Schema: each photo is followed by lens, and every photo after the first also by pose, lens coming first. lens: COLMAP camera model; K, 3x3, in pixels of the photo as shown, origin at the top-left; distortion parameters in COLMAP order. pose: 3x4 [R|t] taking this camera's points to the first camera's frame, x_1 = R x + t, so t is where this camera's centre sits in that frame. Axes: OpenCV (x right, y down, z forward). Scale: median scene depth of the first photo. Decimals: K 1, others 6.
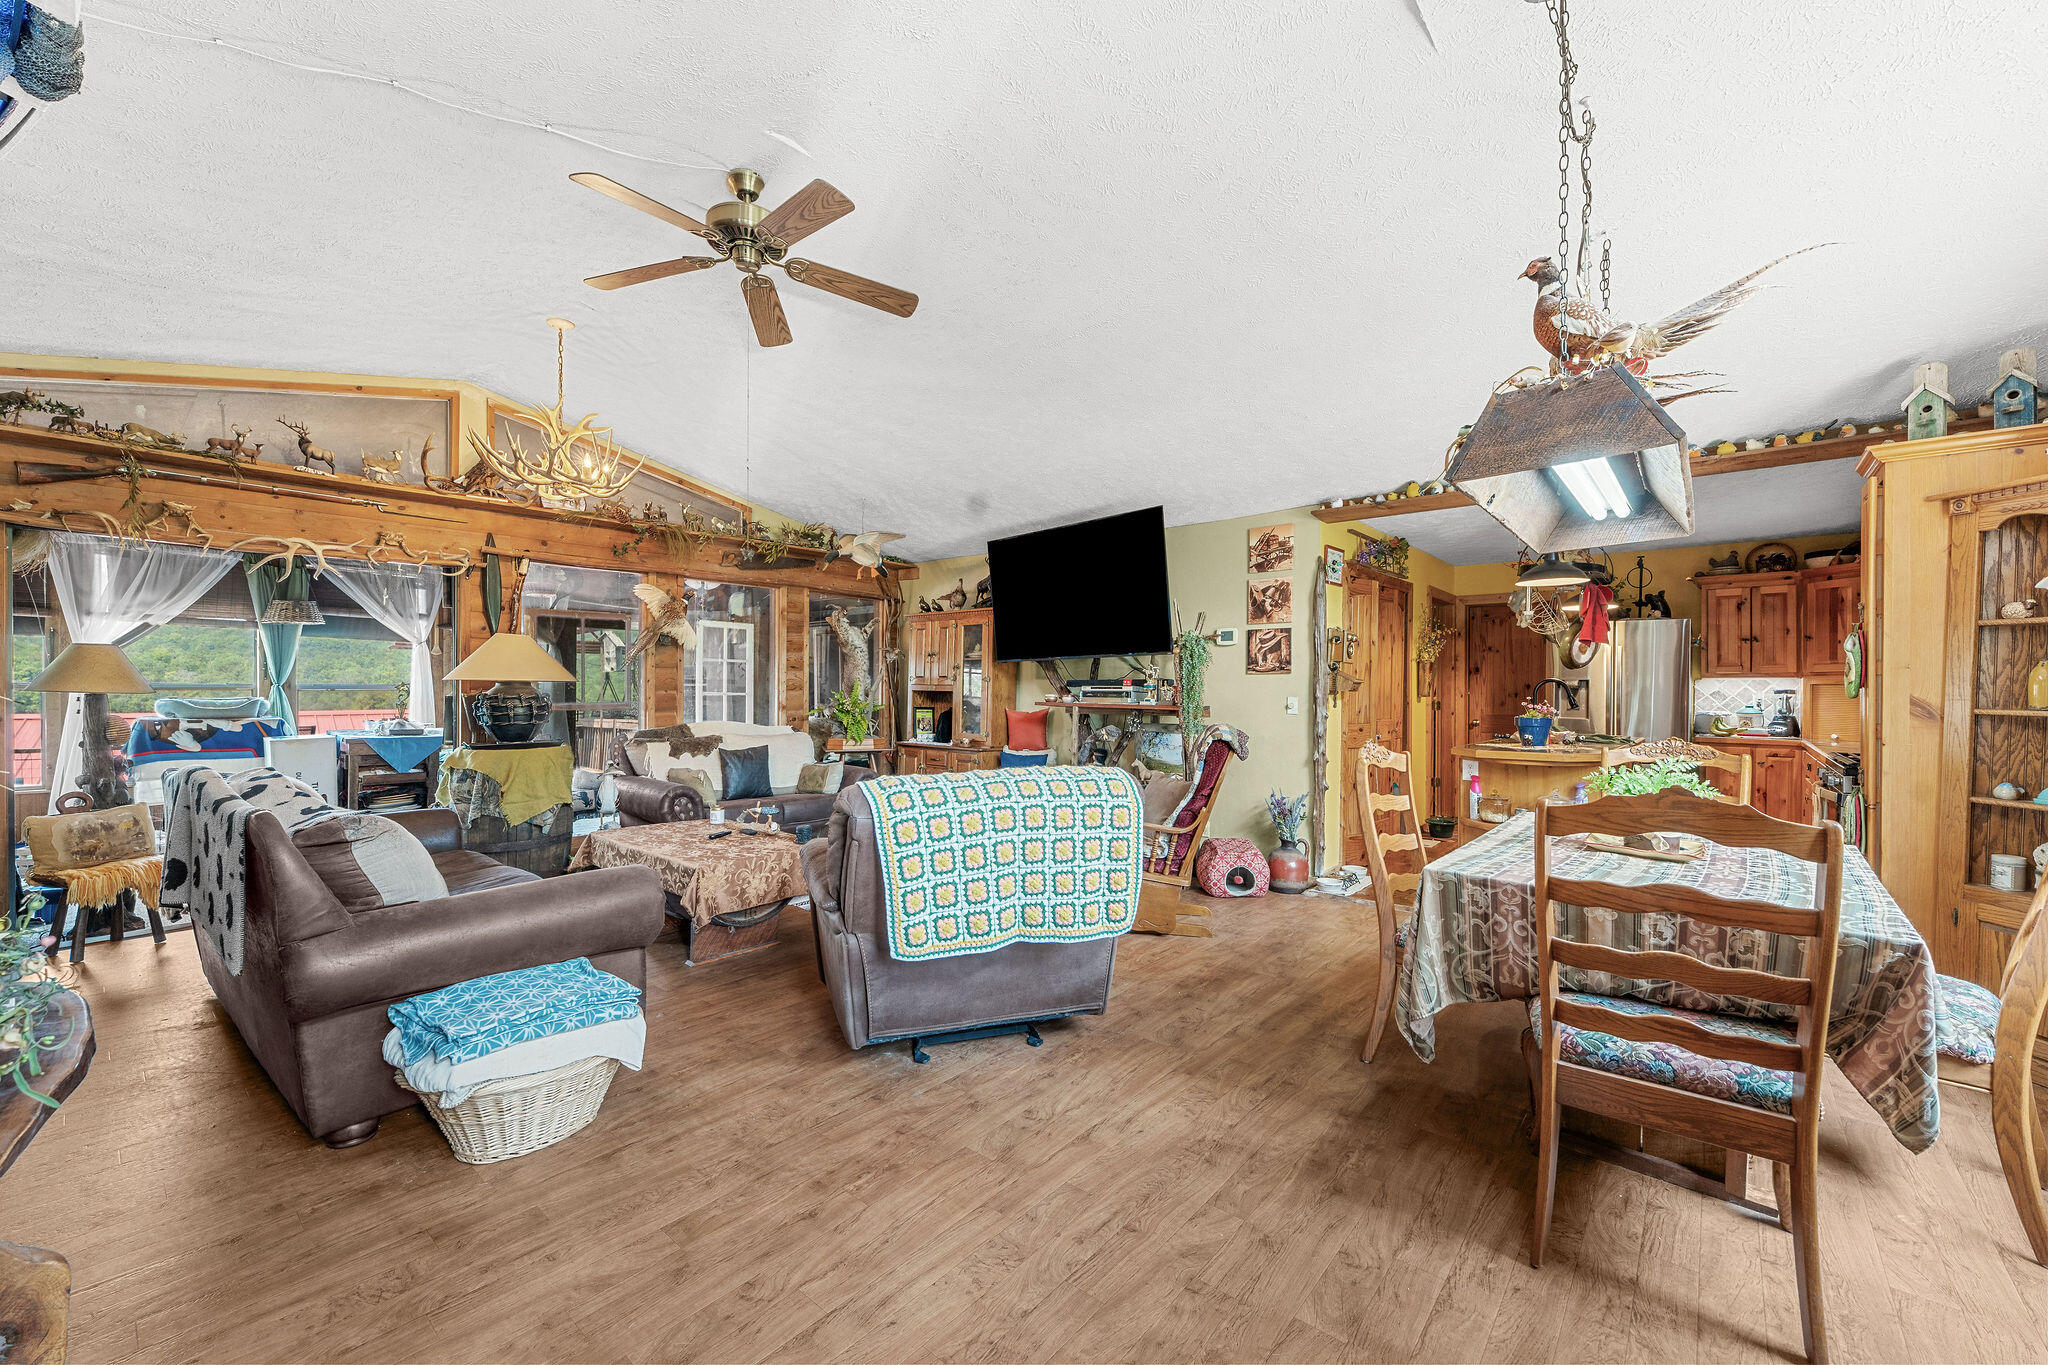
lens RADIAL K [[805.2, 0, 1016.9], [0, 805.2, 690.3], [0, 0, 1]] dist [-0.001836, -0.000560]
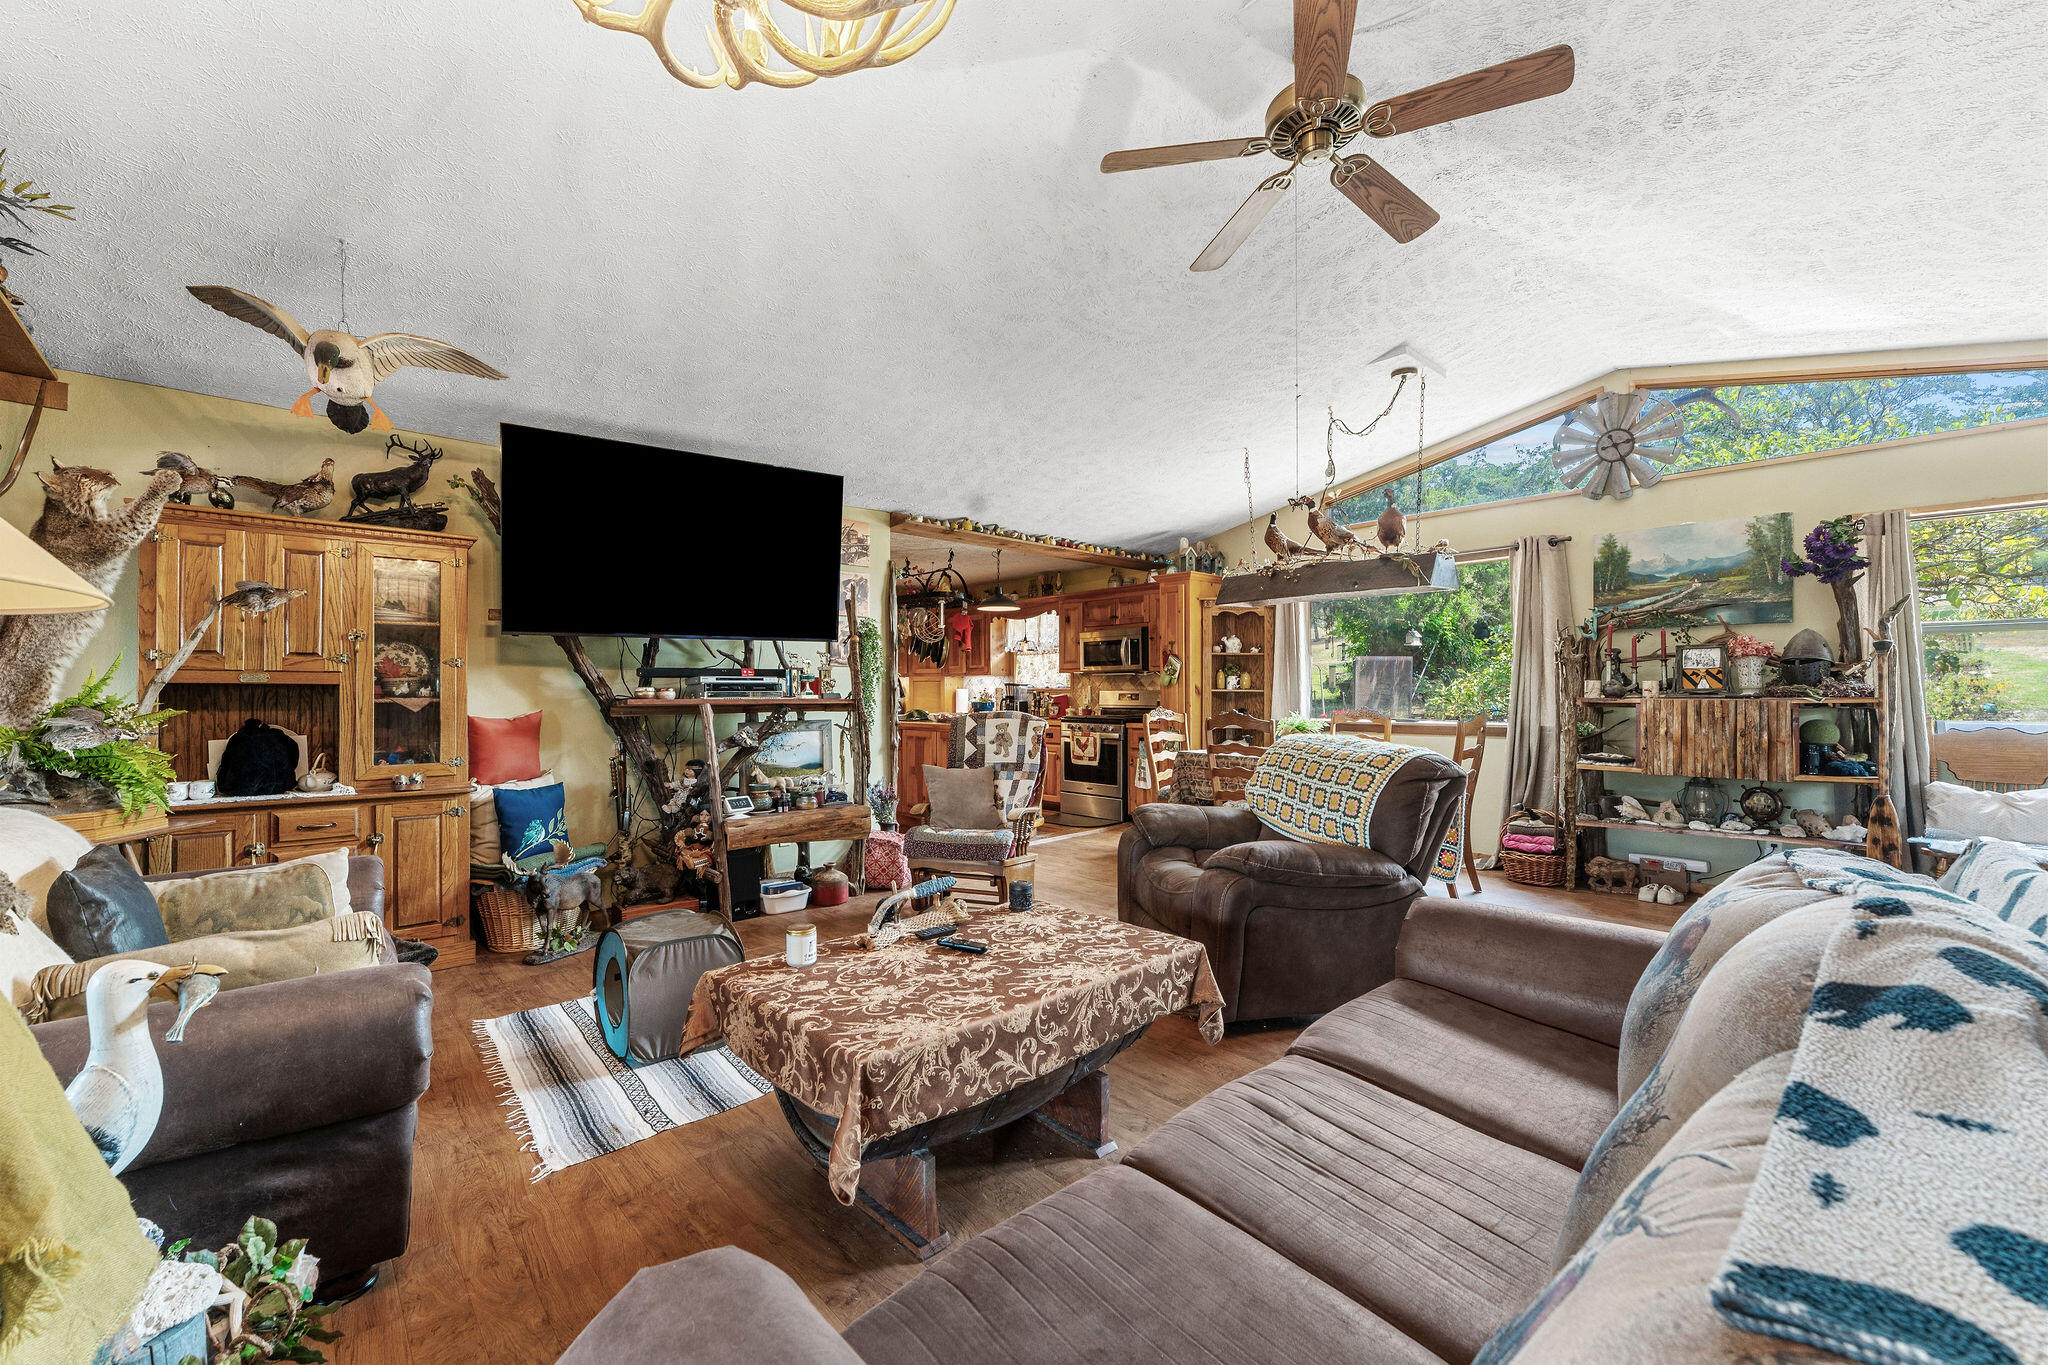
lens RADIAL K [[805.2, 0, 990.0], [0, 805.2, 722.0], [0, 0, 1]] dist [-0.001836, -0.000560]
pose [[0.139818, -0.043581, 0.989218, -0.640824], [0.005867, 0.999050, 0.043185, 0.006225], [-0.990160, -0.000234, 0.139941, 0.654357]]
